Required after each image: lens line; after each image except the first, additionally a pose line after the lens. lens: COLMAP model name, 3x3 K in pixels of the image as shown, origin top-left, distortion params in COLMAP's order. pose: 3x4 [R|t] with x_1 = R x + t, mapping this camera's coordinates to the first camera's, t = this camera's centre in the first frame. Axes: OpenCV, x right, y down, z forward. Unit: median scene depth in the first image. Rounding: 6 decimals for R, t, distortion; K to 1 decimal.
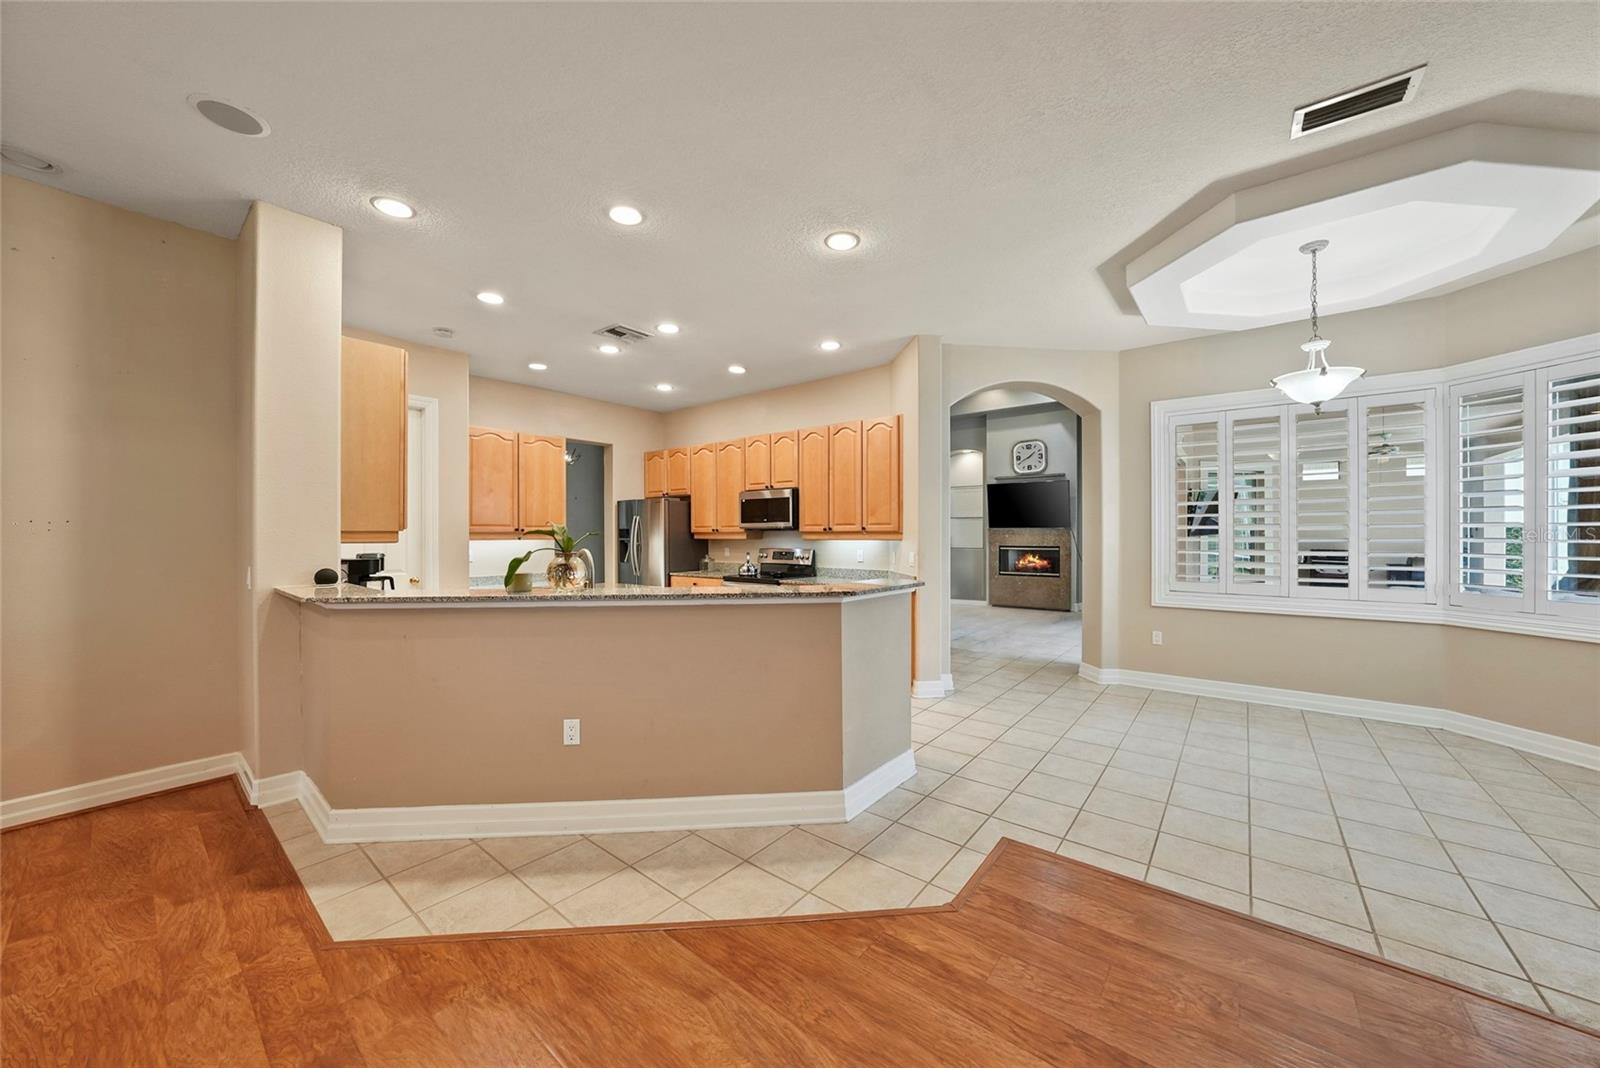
lens RADIAL K [[563.5, 0, 805.4], [0, 563.5, 534.1], [0, 0, 1]] dist [-0.022648, 0.004824]
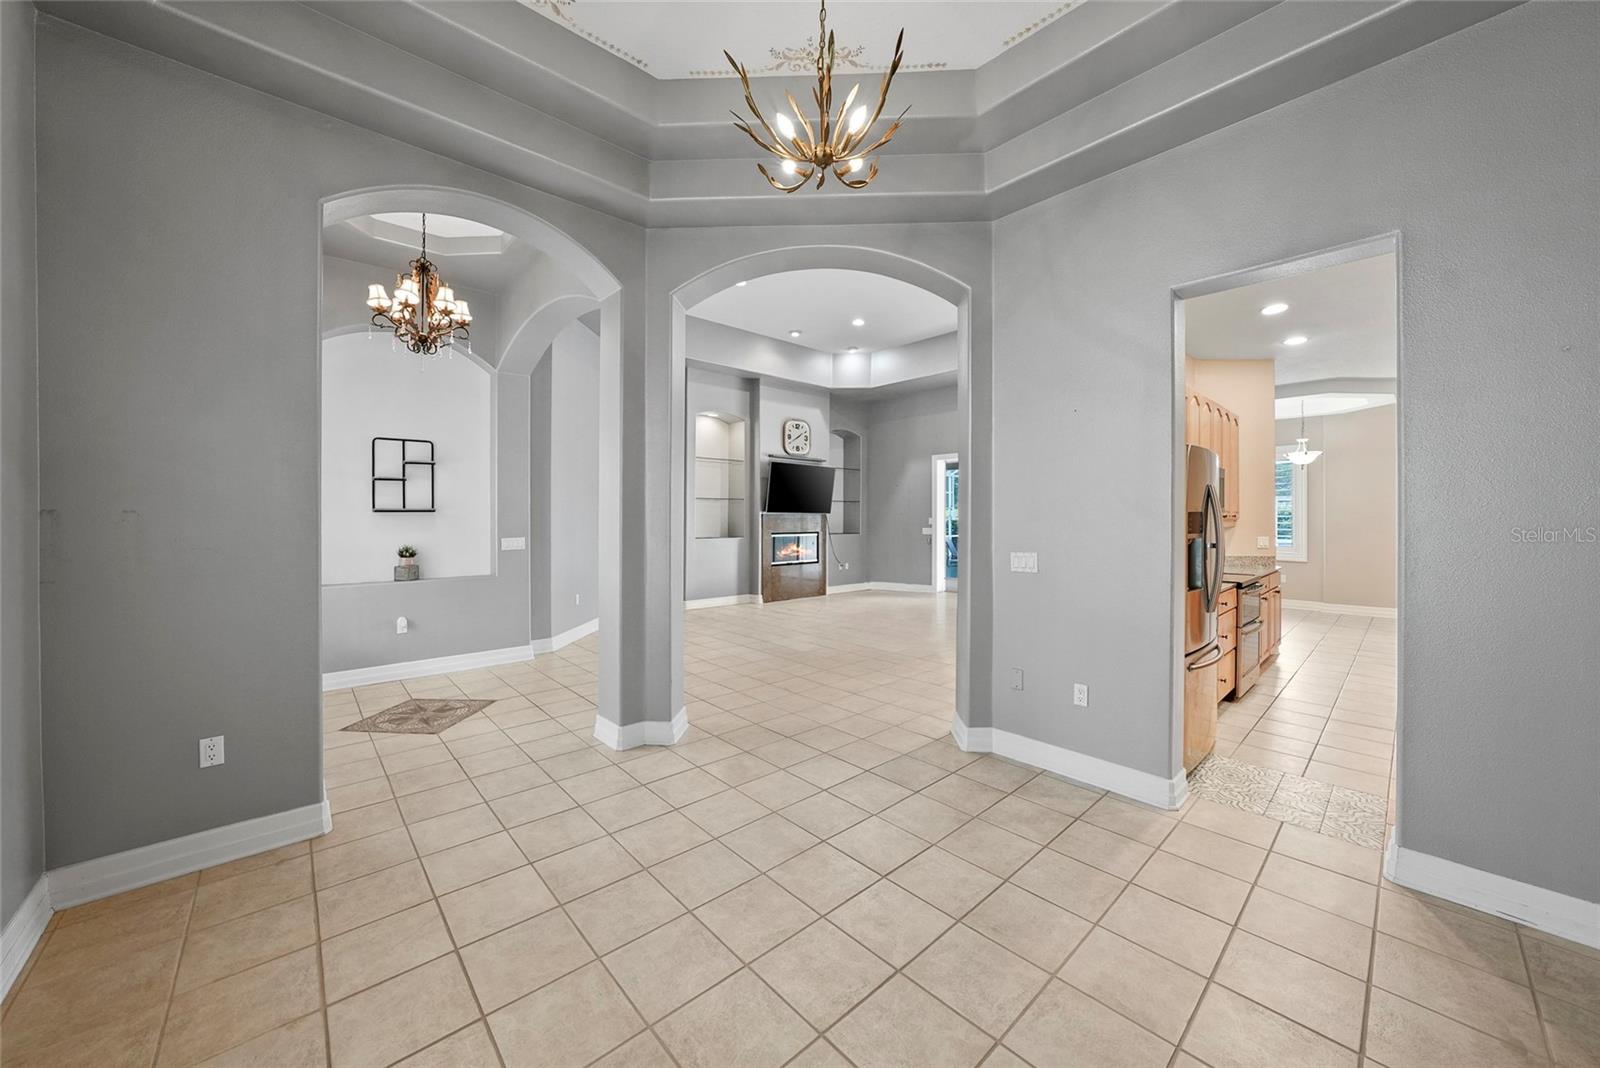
lens RADIAL K [[563.5, 0, 806.5], [0, 563.5, 523.6], [0, 0, 1]] dist [-0.022648, 0.004824]
pose [[0.171326, -0.009736, 0.985166, -0.955433], [-0.000803, 0.999949, 0.010022, -0.005749], [-0.985214, -0.002508, 0.171309, 1.506630]]
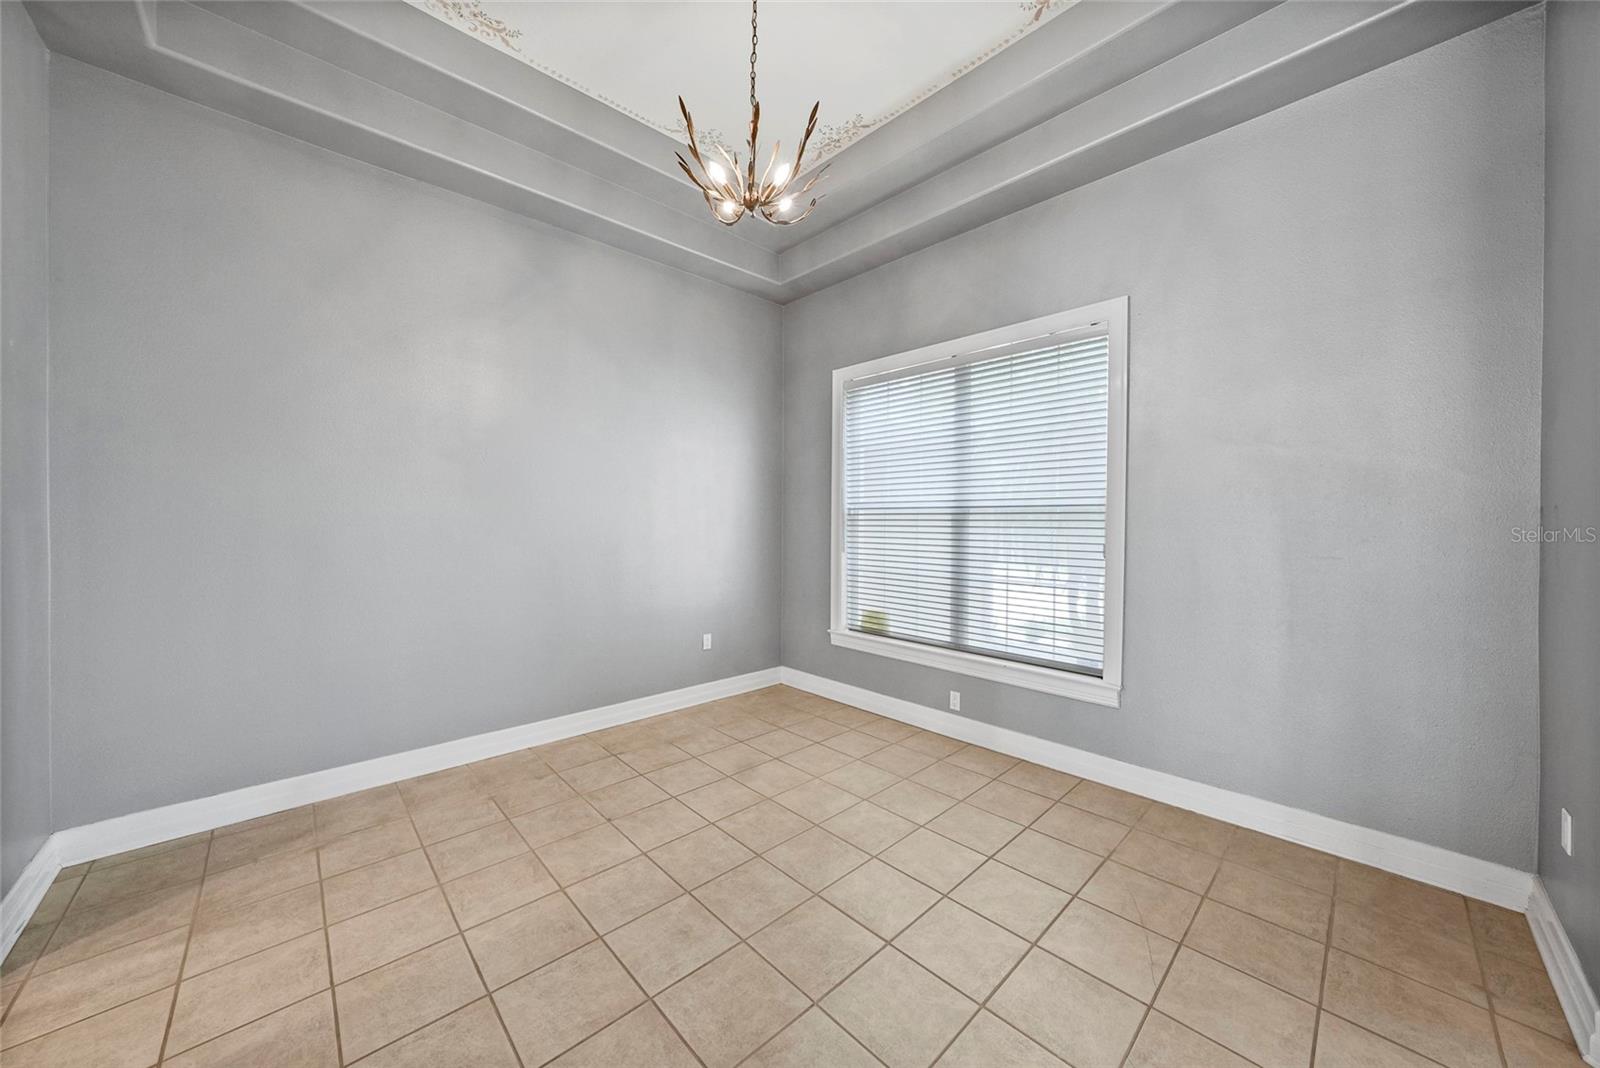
lens RADIAL K [[563.5, 0, 804.9], [0, 563.5, 525.2], [0, 0, 1]] dist [-0.022648, 0.004824]
pose [[-0.137885, 0.006148, -0.990429, -0.295349], [-0.009011, 0.999932, 0.007462, 0.000161], [0.990407, 0.009954, -0.137821, 1.632826]]
